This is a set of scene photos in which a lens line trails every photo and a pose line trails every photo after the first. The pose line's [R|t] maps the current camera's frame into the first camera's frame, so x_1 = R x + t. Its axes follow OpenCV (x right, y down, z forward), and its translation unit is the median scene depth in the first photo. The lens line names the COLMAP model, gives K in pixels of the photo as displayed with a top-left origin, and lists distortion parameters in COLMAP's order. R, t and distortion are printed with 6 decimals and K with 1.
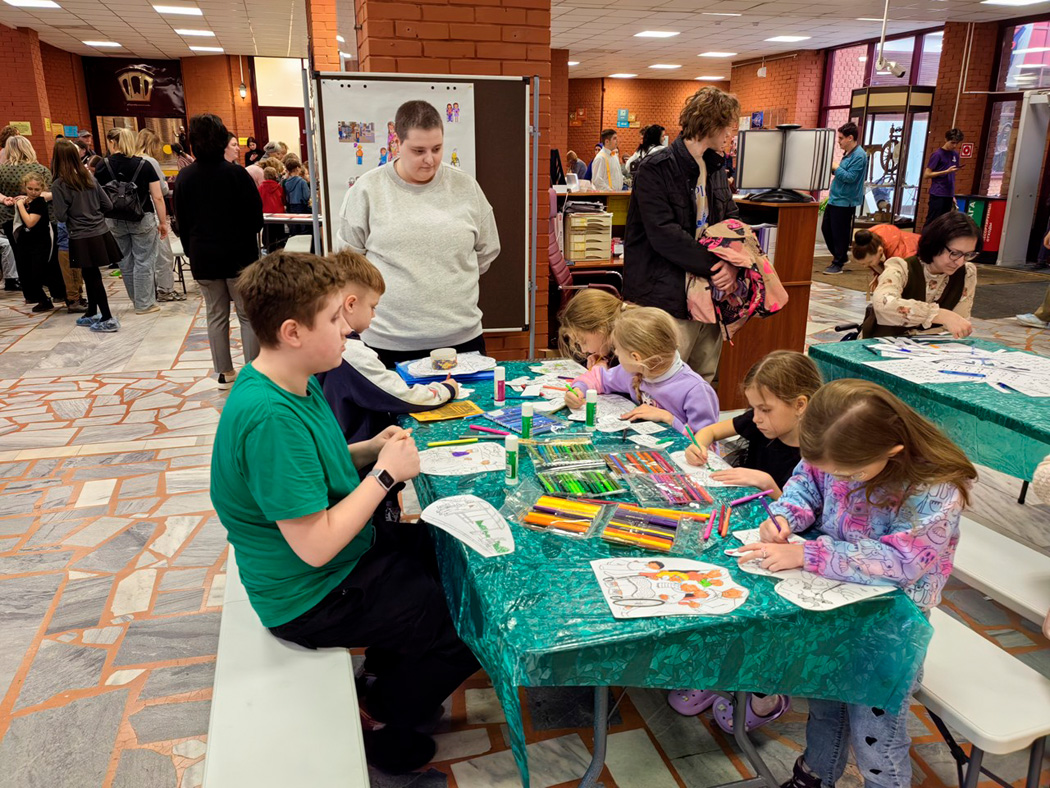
lens RADIAL K [[824.2, 0, 527.8], [0, 824.2, 386.2], [0, 0, 1]] dist [0.056928, -0.032348]
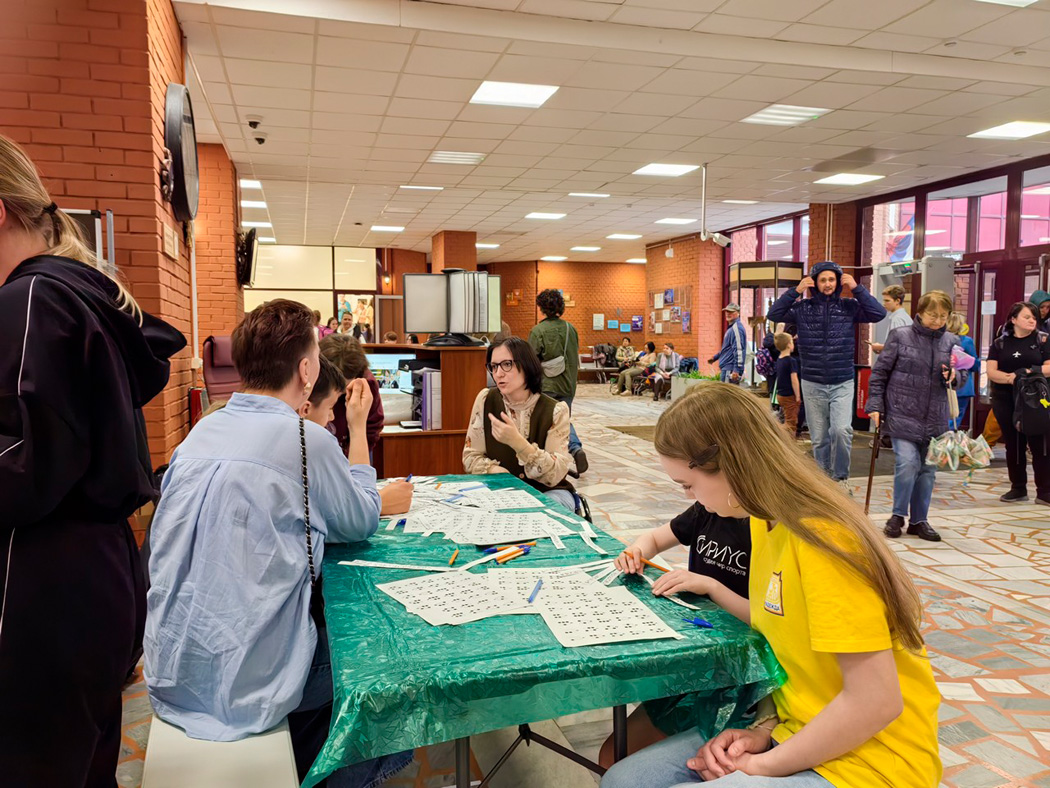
lens RADIAL K [[831.5, 0, 535.7], [0, 831.5, 388.2], [0, 0, 1]] dist [-0.010205, 0.054445]
pose [[0.999979, -0.006114, 0.002160, 0.157046], [0.006433, 0.976973, -0.213264, 0.010269], [-0.000806, 0.213274, 0.976992, 0.034927]]
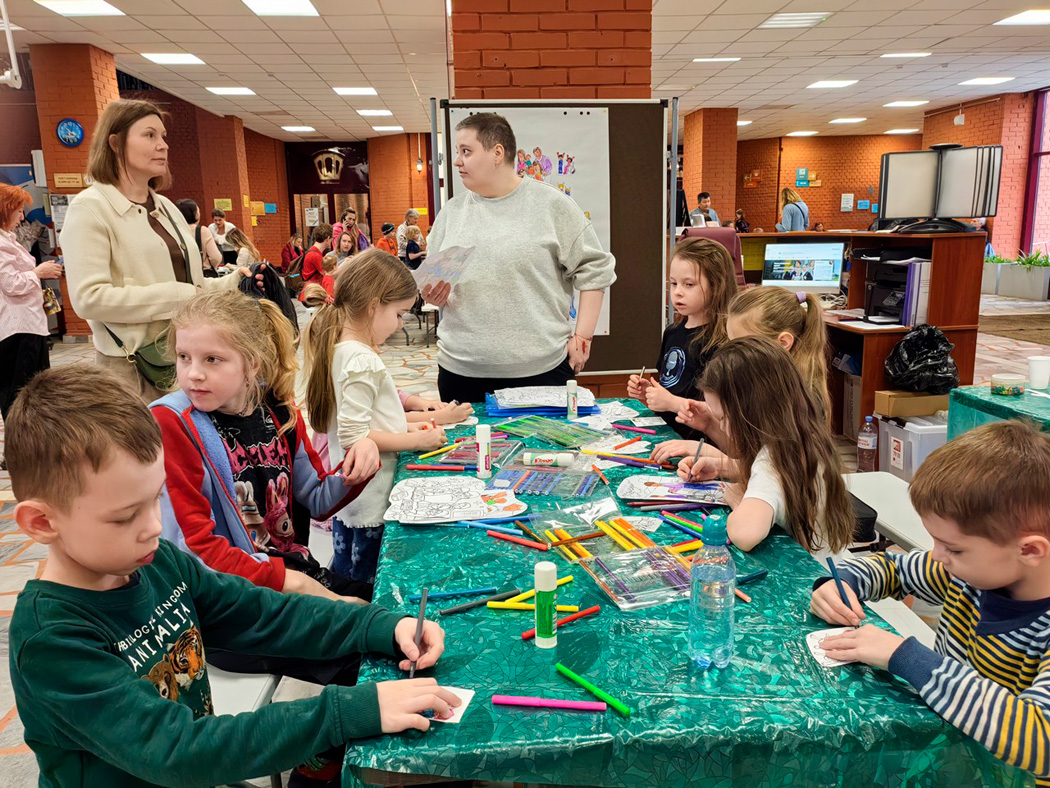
lens RADIAL K [[831.6, 0, 522.1], [0, 831.6, 375.1], [0, 0, 1]] dist [0.086187, -0.088759]
pose [[0.975220, 0.015097, -0.220721, 0.033180], [-0.036564, 0.994948, -0.093498, 0.007073], [0.218194, 0.099251, 0.970845, 0.033468]]
